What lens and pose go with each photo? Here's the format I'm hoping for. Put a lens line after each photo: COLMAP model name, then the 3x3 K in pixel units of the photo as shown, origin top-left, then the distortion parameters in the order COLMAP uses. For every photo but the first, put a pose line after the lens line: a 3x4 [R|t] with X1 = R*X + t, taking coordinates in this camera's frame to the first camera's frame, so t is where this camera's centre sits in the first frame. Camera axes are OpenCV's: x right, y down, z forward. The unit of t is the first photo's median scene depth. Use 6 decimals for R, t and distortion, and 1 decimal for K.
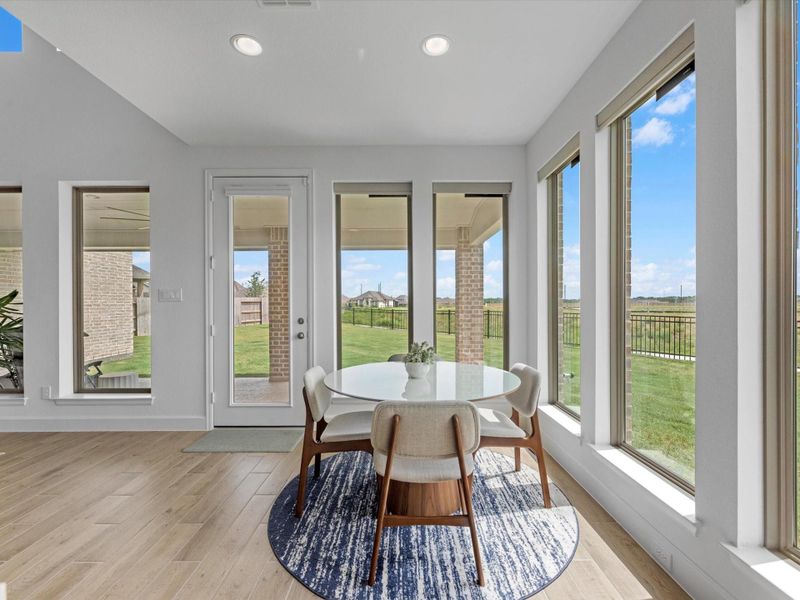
lens RADIAL K [[367.5, 0, 397.8], [0, 367.5, 301.6], [0, 0, 1]] dist [-0.001079, -0.000296]
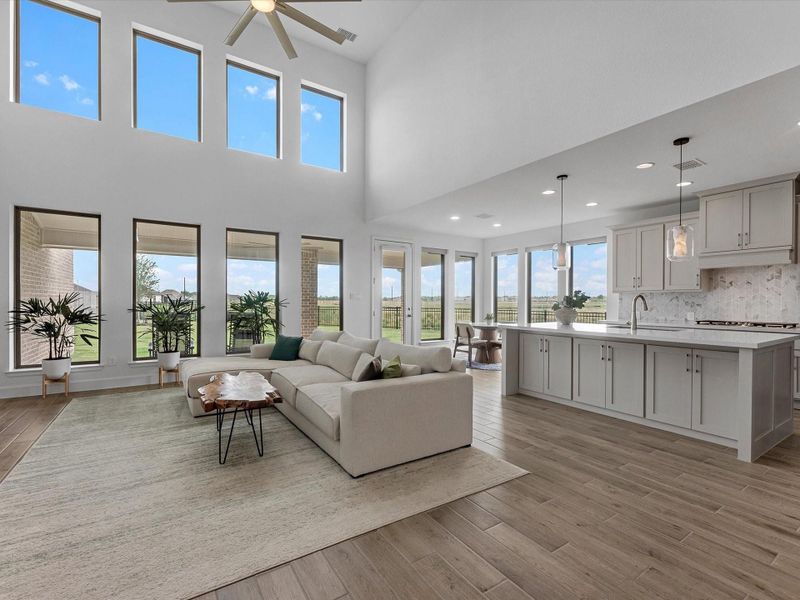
lens RADIAL K [[367.5, 0, 397.8], [0, 367.5, 301.6], [0, 0, 1]] dist [-0.001079, -0.000296]
pose [[0.843834, 0.011565, 0.536480, -1.474987], [-0.015591, 0.999874, 0.002968, 0.001944], [-0.536378, -0.010869, 0.843908, -0.810262]]
